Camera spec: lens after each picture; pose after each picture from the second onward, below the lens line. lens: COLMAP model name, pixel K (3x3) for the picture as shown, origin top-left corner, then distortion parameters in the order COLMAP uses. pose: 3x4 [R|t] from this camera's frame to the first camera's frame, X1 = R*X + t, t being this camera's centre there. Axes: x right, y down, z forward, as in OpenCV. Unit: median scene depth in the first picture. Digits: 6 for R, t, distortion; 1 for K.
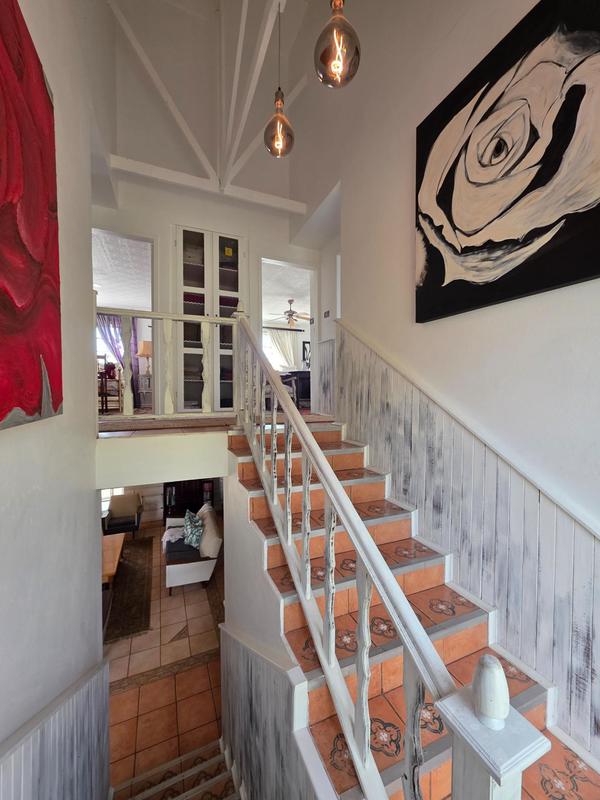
lens RADIAL K [[317.3, 0, 300.1], [0, 317.3, 400.3], [0, 0, 1]] dist [-0.002976, -0.000229]
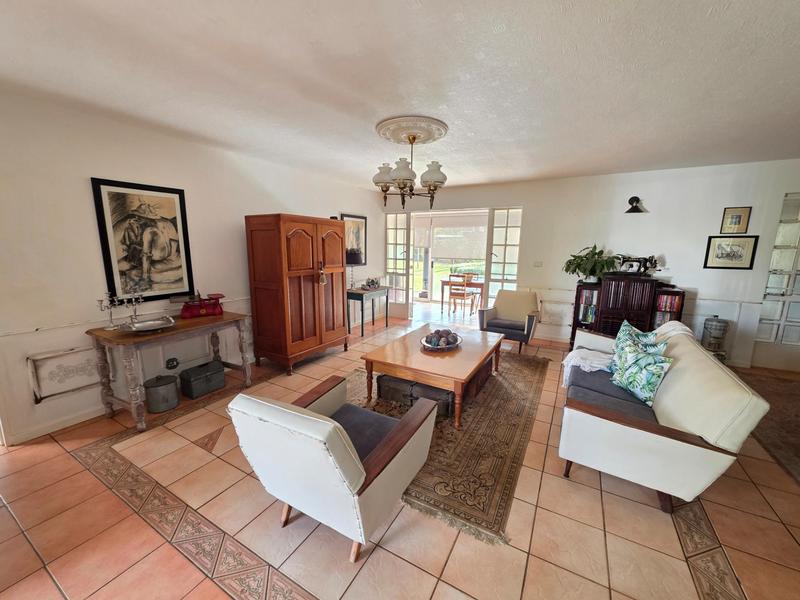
lens RADIAL K [[317.3, 0, 400.3], [0, 317.3, 301.5], [0, 0, 1]] dist [-0.002976, -0.000229]
pose [[0.598056, 0.148574, -0.787563, -0.208658], [-0.031143, 0.986233, 0.162404, 0.276019], [0.800849, -0.072600, 0.594449, 0.502029]]
